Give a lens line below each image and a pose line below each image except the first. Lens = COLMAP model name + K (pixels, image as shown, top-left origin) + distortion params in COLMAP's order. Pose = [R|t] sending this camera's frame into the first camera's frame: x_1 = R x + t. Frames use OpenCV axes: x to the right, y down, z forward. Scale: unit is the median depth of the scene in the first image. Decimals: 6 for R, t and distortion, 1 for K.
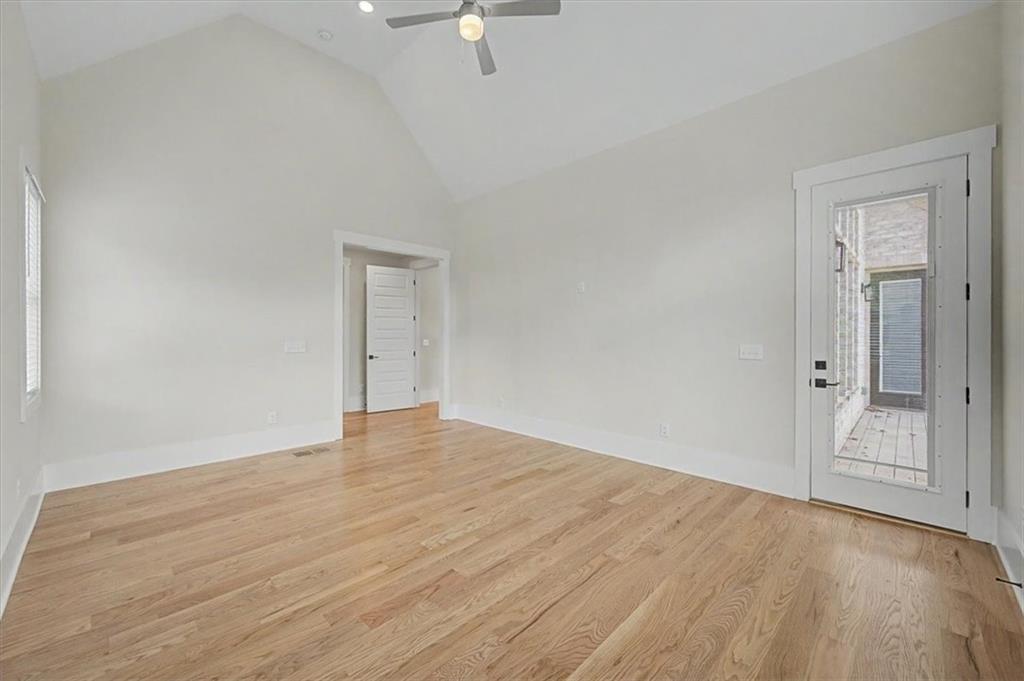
lens RADIAL K [[402.4, 0, 515.5], [0, 402.4, 335.9], [0, 0, 1]] dist [0.006798, -0.000156]
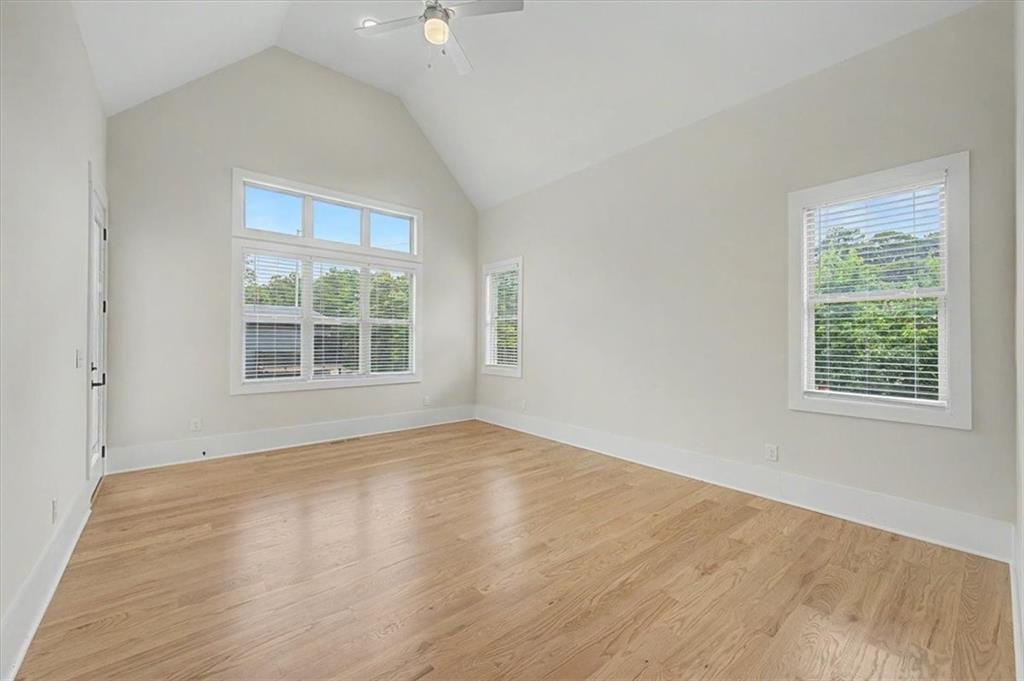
lens RADIAL K [[402.4, 0, 515.5], [0, 402.4, 335.9], [0, 0, 1]] dist [0.006798, -0.000156]
pose [[-0.995451, -0.003800, 0.095201, -0.411871], [-0.004512, 0.999963, -0.007259, -0.002688], [-0.095170, -0.007655, -0.995432, 2.007114]]
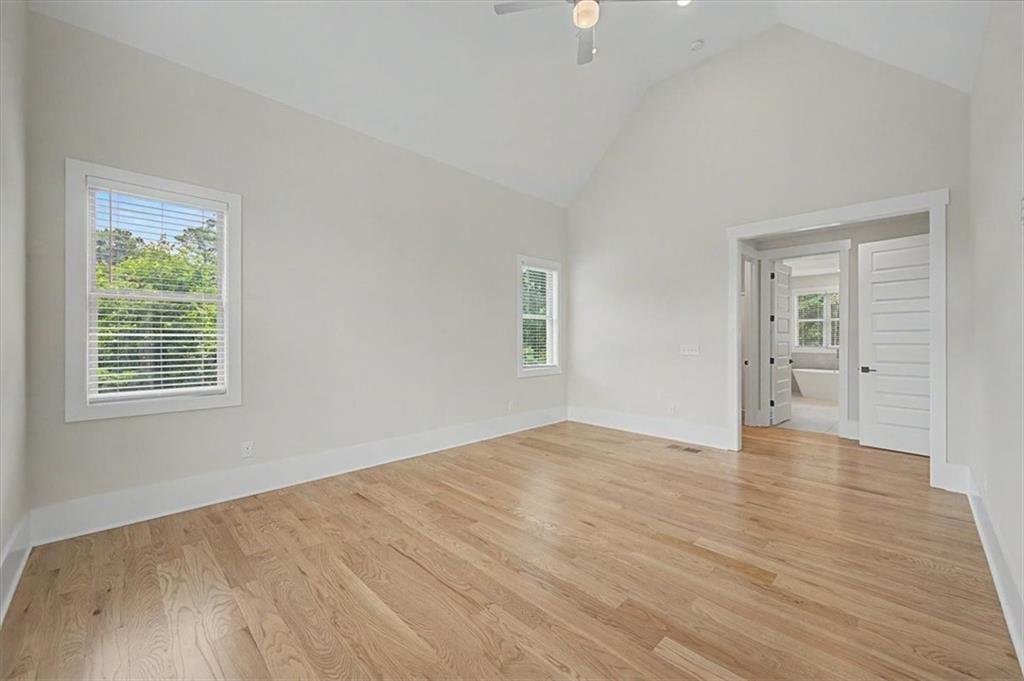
lens RADIAL K [[402.4, 0, 515.5], [0, 402.4, 335.9], [0, 0, 1]] dist [0.006798, -0.000156]
pose [[-0.010763, -0.006044, -0.999924, 0.849794], [-0.004738, 0.999971, -0.005993, -0.001071], [0.999931, 0.004673, -0.010791, 0.856923]]
